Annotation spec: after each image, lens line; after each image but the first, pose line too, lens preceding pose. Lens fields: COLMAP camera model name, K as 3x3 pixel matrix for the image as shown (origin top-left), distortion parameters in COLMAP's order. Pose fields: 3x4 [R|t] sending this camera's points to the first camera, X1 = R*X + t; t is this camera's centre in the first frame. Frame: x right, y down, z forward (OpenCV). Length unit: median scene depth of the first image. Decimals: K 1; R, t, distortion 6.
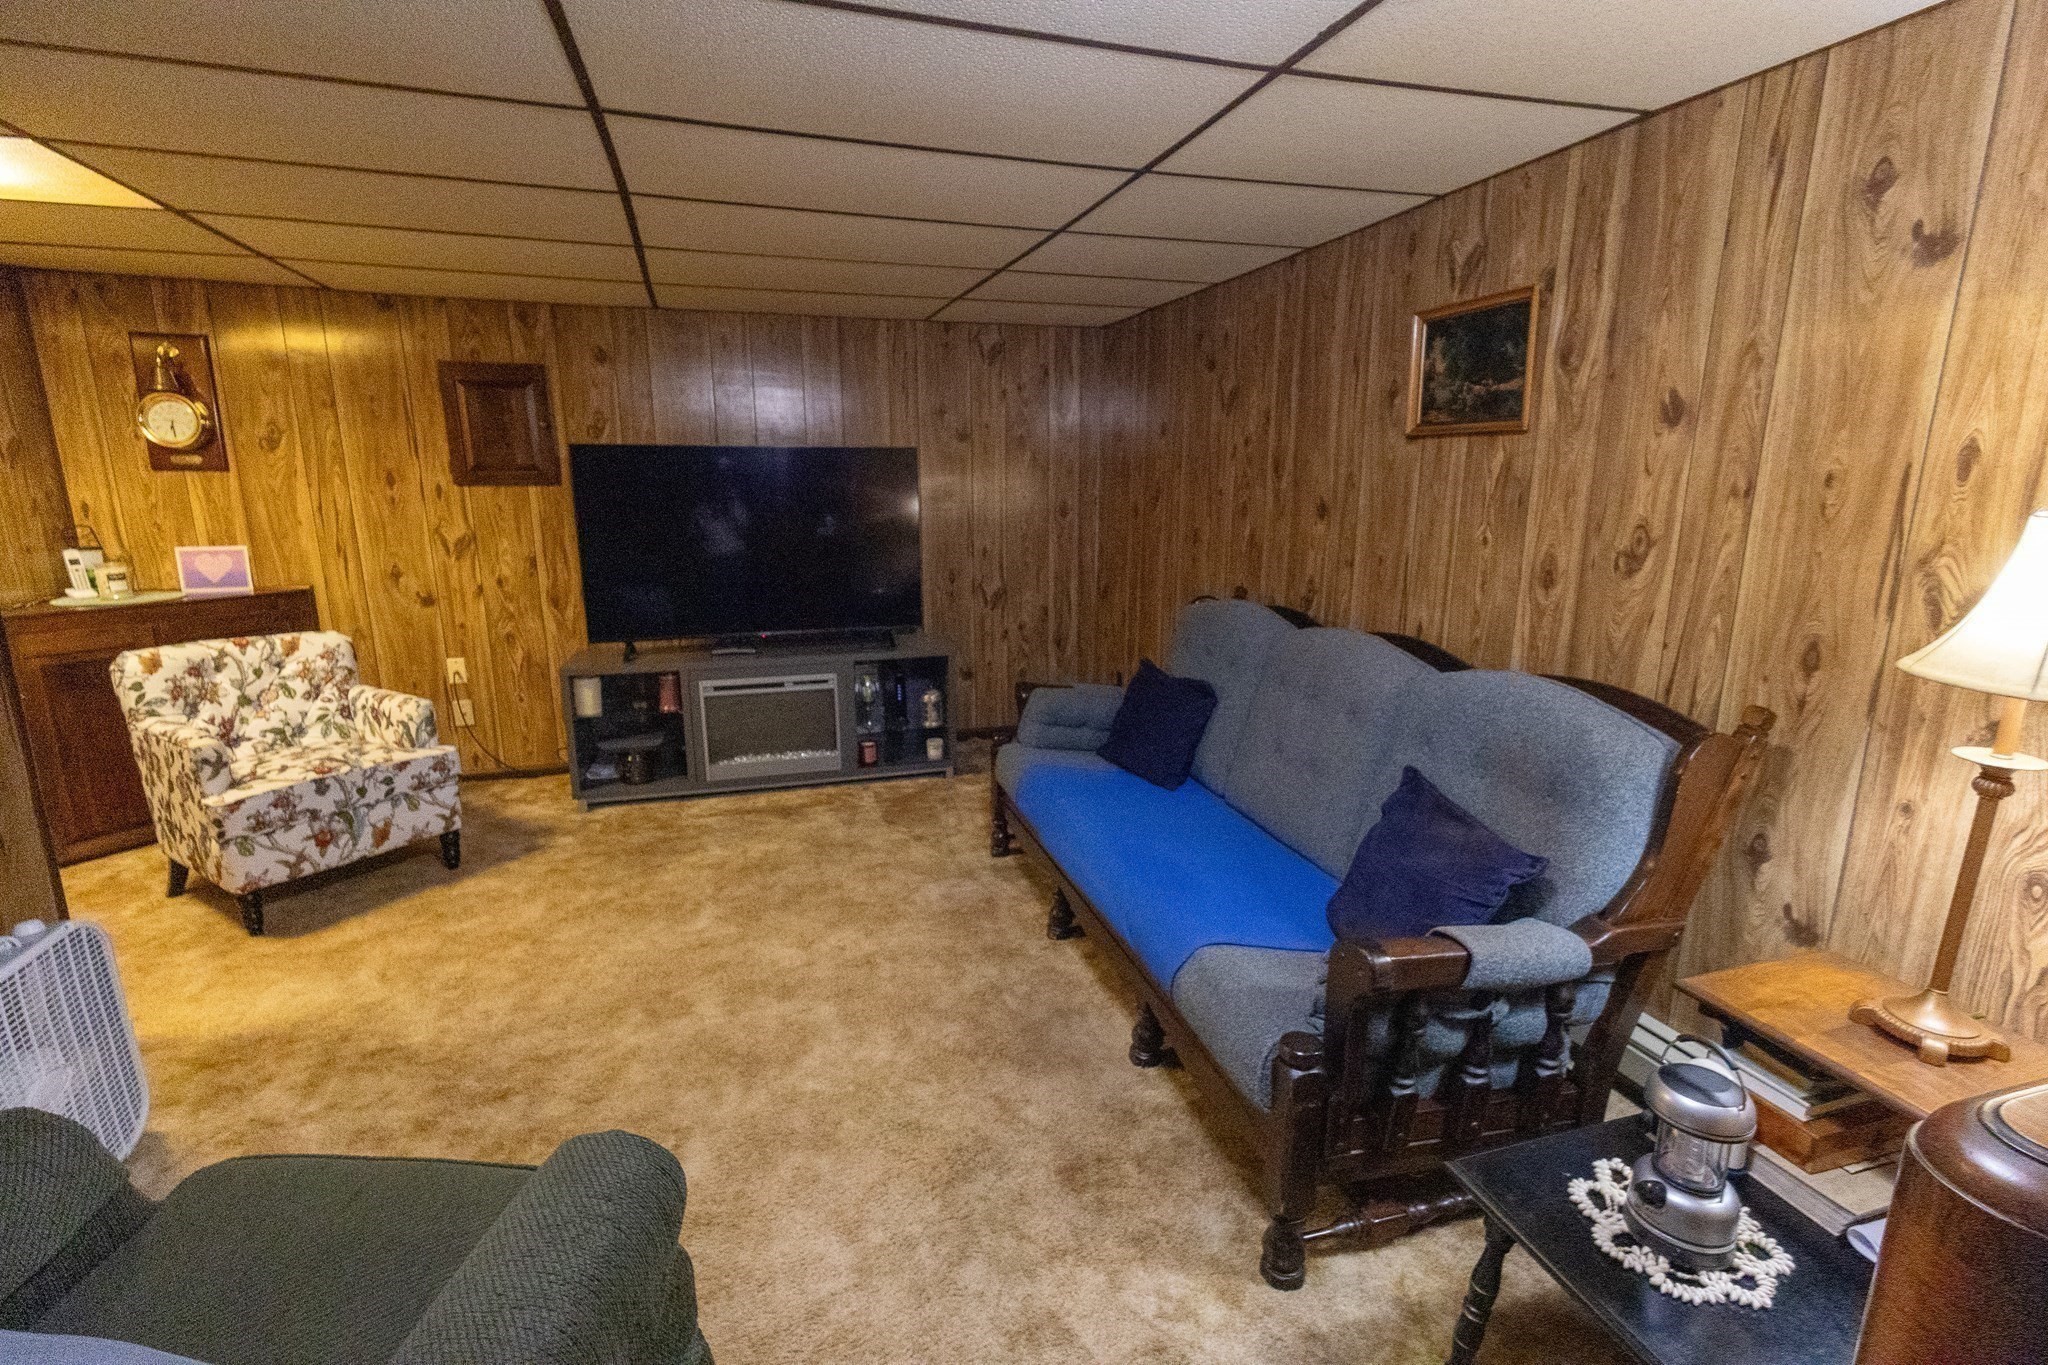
lens RADIAL K [[952.7, 0, 1029.2], [0, 952.7, 684.4], [0, 0, 1]] dist [-0.003242, 0.001364]
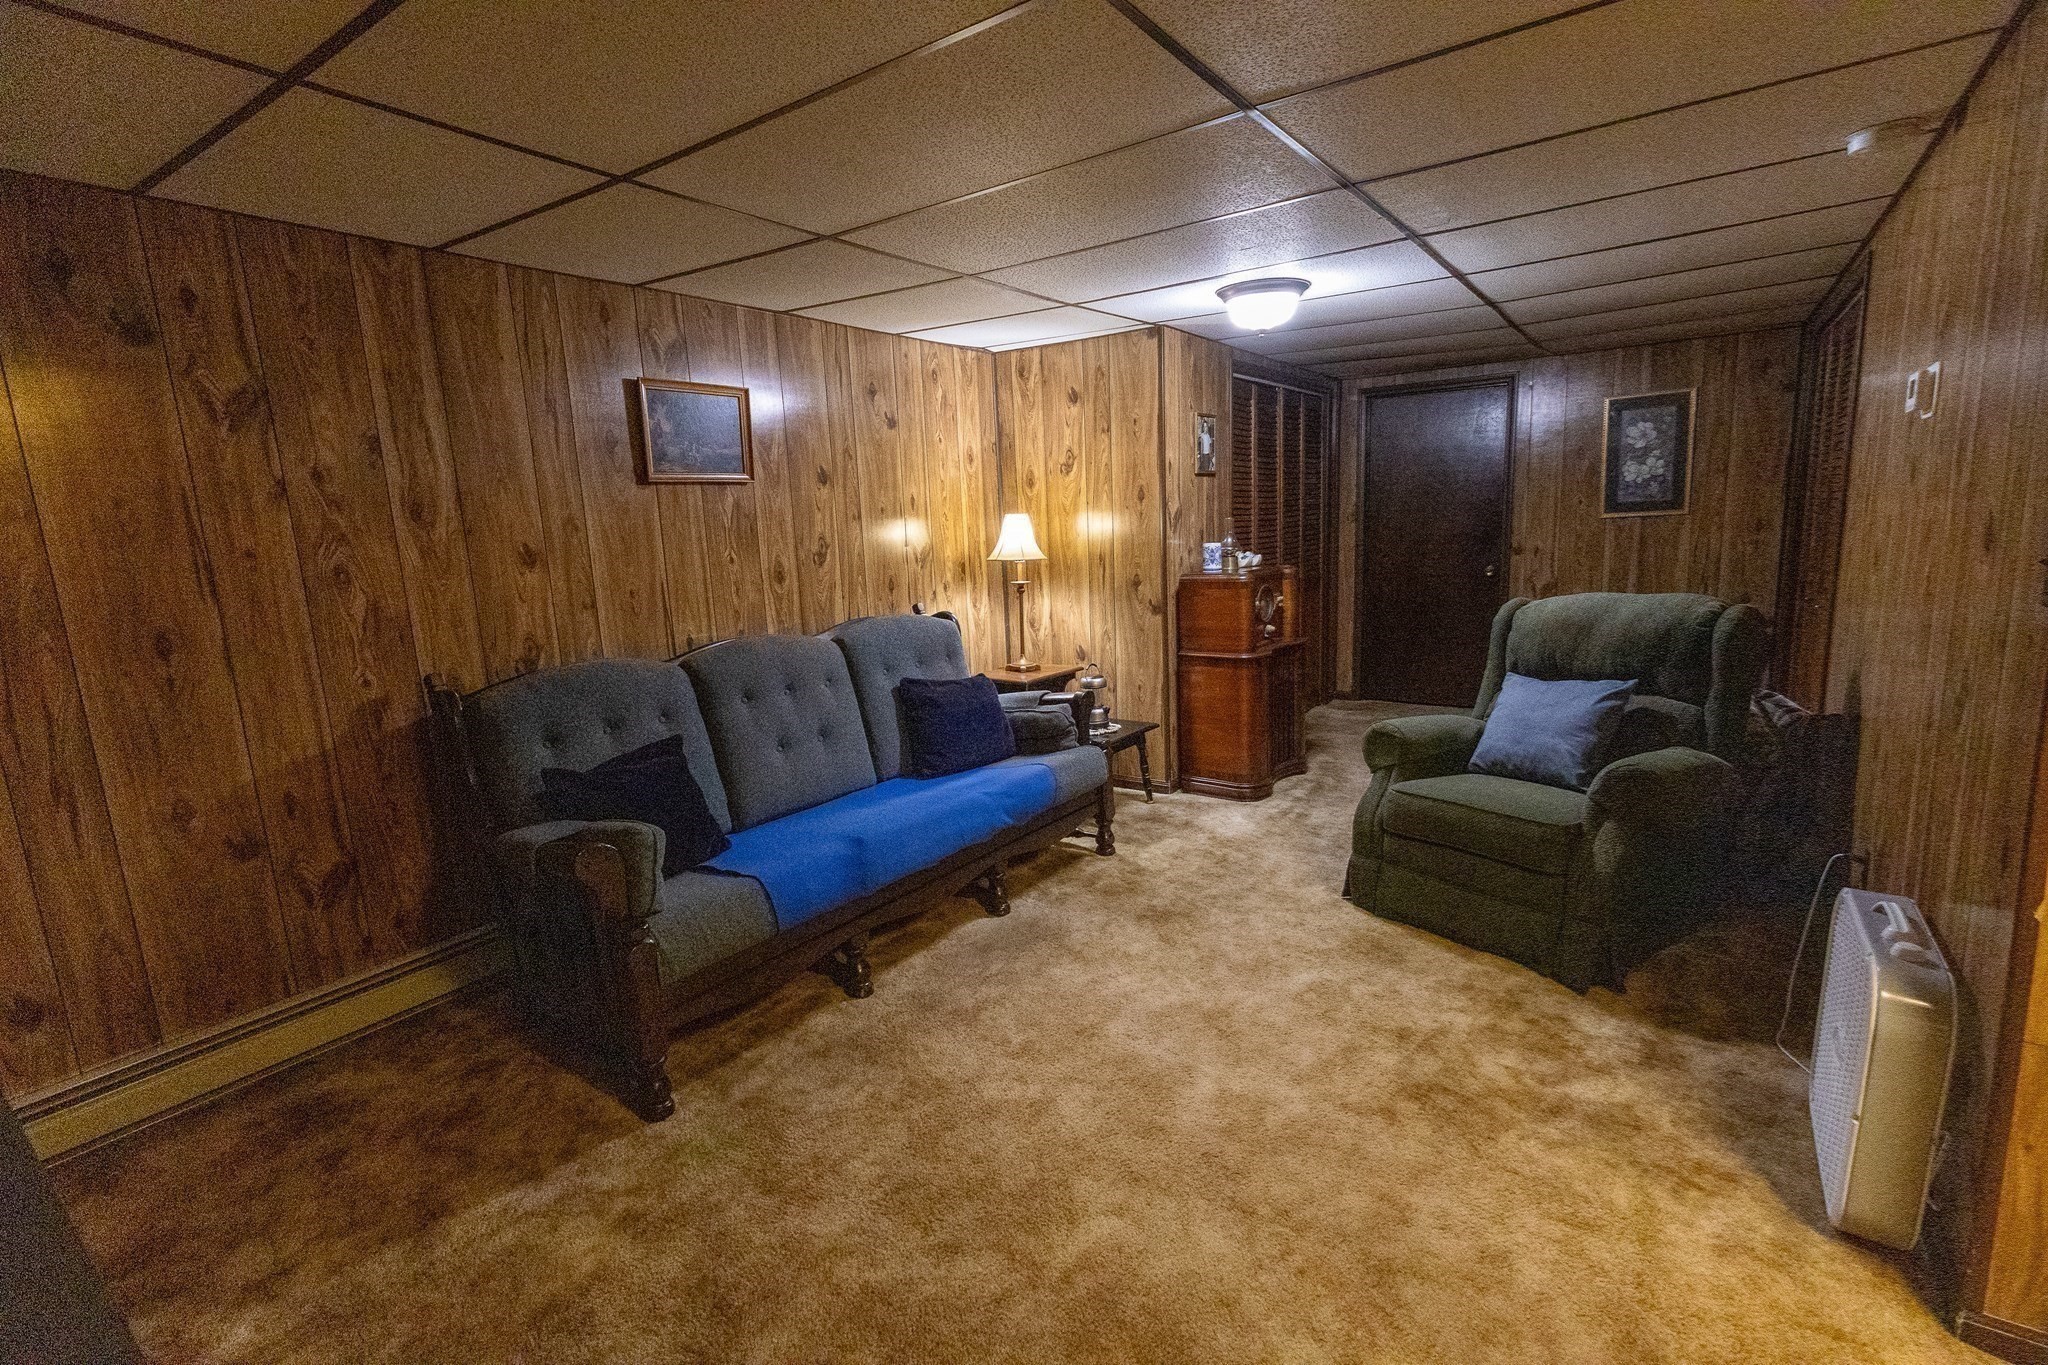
lens RADIAL K [[952.7, 0, 1029.2], [0, 952.7, 684.4], [0, 0, 1]] dist [-0.003242, 0.001364]
pose [[-0.608992, -0.118693, 0.784246, -0.973035], [0.207839, 0.930313, 0.302194, -0.339190], [-0.765462, 0.347031, -0.541884, 1.614311]]
